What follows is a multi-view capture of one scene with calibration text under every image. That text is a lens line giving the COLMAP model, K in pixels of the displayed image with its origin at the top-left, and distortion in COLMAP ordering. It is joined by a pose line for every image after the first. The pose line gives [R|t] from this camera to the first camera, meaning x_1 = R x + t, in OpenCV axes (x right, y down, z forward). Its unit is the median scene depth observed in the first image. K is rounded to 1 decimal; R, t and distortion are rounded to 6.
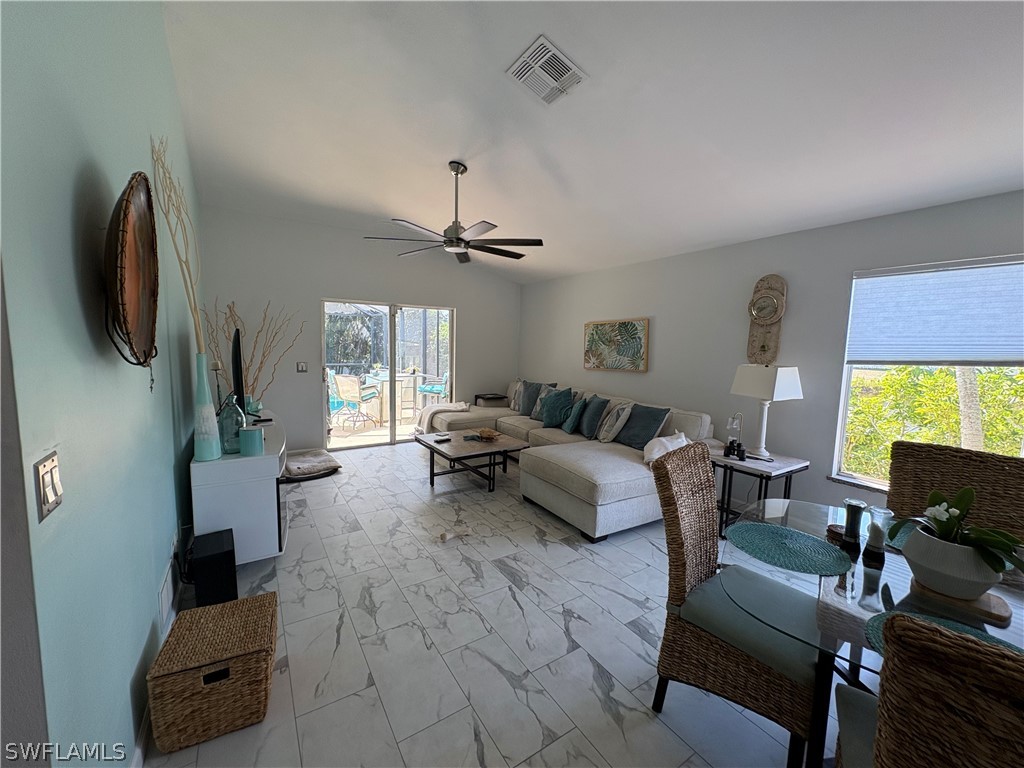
lens RADIAL K [[406.9, 0, 511.3], [0, 406.9, 386.5], [0, 0, 1]] dist [0.000143, 0.000195]
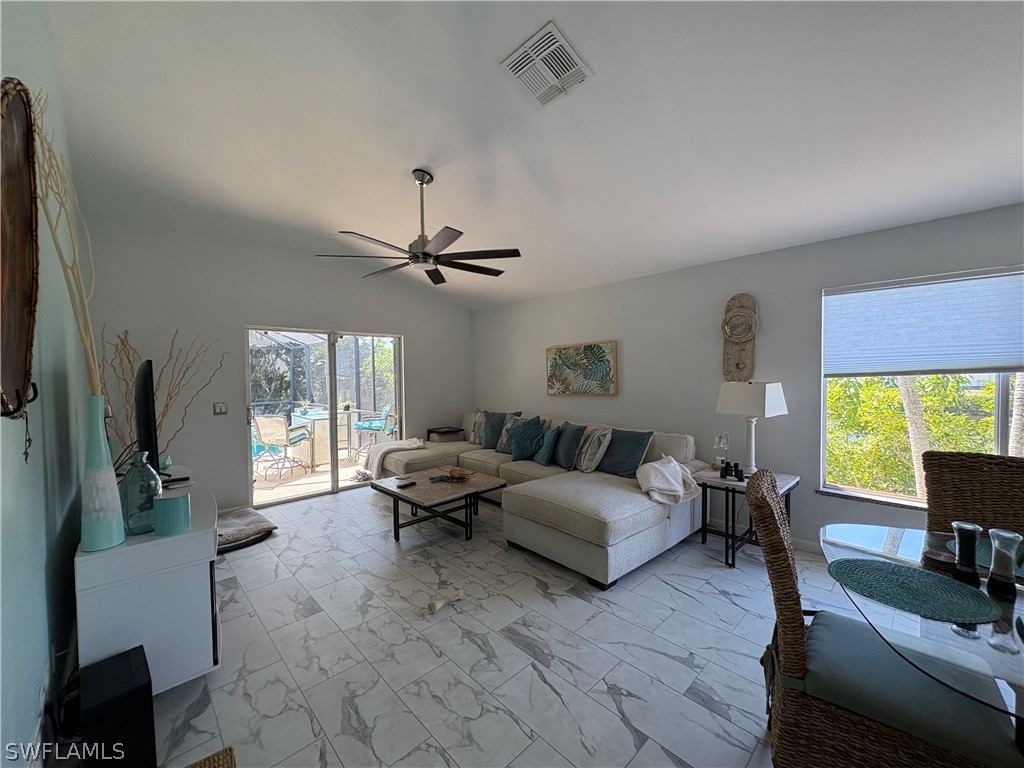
lens RADIAL K [[406.9, 0, 511.3], [0, 406.9, 386.5], [0, 0, 1]] dist [0.000143, 0.000195]
pose [[0.982126, -0.041523, 0.183586, -0.125857], [0.054657, 0.996250, -0.067070, -0.006691], [-0.180112, 0.075905, 0.980713, 0.122578]]
